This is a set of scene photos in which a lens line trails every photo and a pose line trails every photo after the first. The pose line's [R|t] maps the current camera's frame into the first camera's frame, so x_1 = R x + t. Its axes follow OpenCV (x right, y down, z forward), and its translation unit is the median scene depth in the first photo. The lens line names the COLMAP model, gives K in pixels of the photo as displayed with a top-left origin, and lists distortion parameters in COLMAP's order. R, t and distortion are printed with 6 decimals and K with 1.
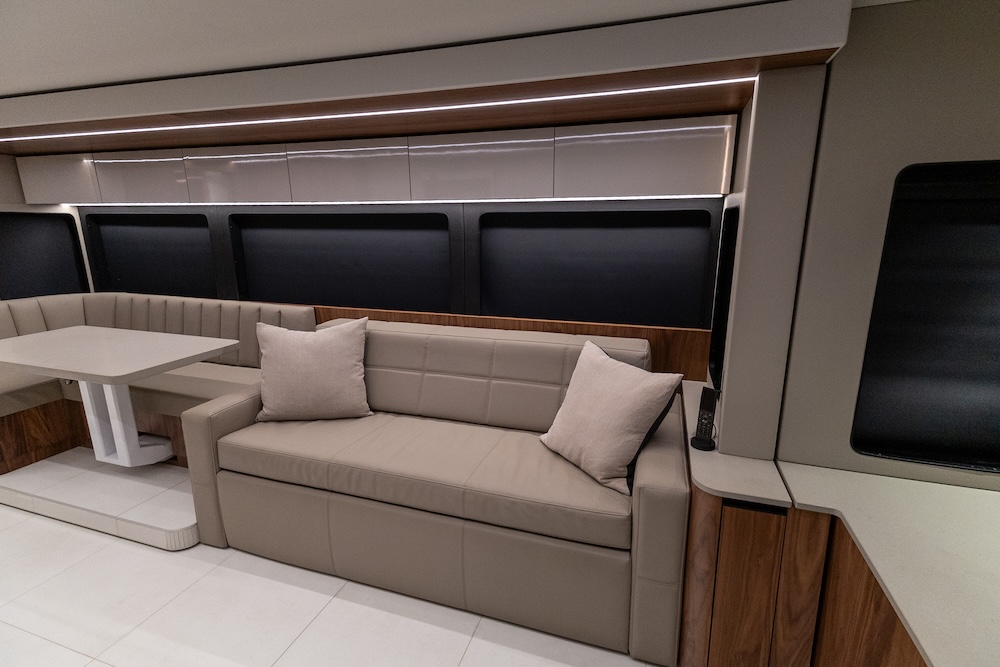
lens RADIAL K [[426.0, 0, 500.0], [0, 426.0, 333.5], [0, 0, 1]] dist [-0.001167, -0.000659]
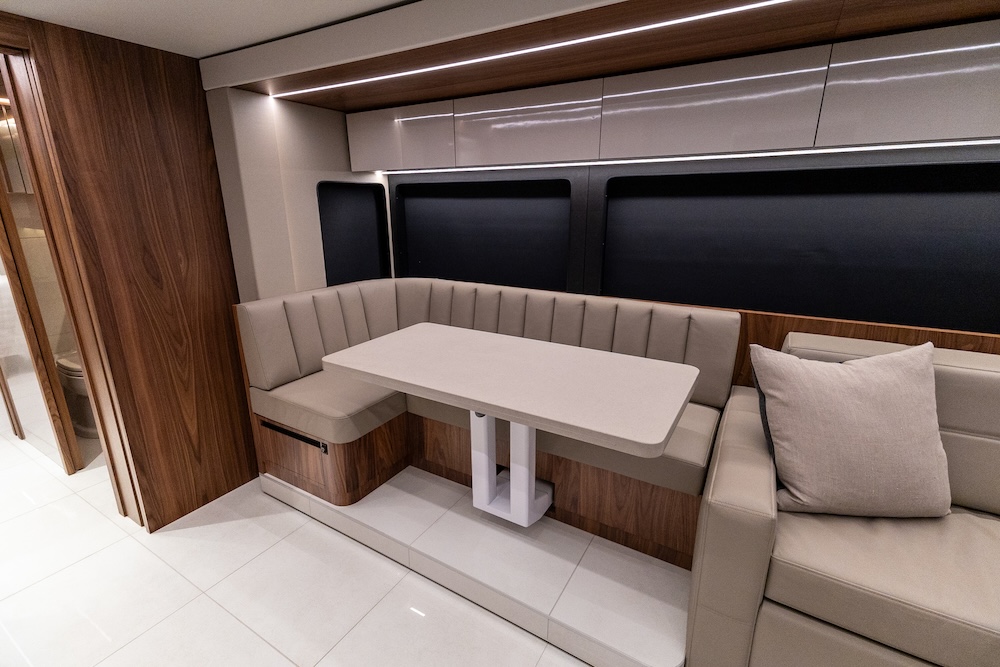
lens RADIAL K [[452.6, 0, 495.7], [0, 452.6, 328.8], [0, 0, 1]] dist [0.033909, -0.000020]
pose [[0.968204, 0.052641, -0.244562, -0.612396], [-0.042228, 0.997972, 0.047632, -0.052026], [0.246574, -0.035790, 0.968463, 0.189313]]
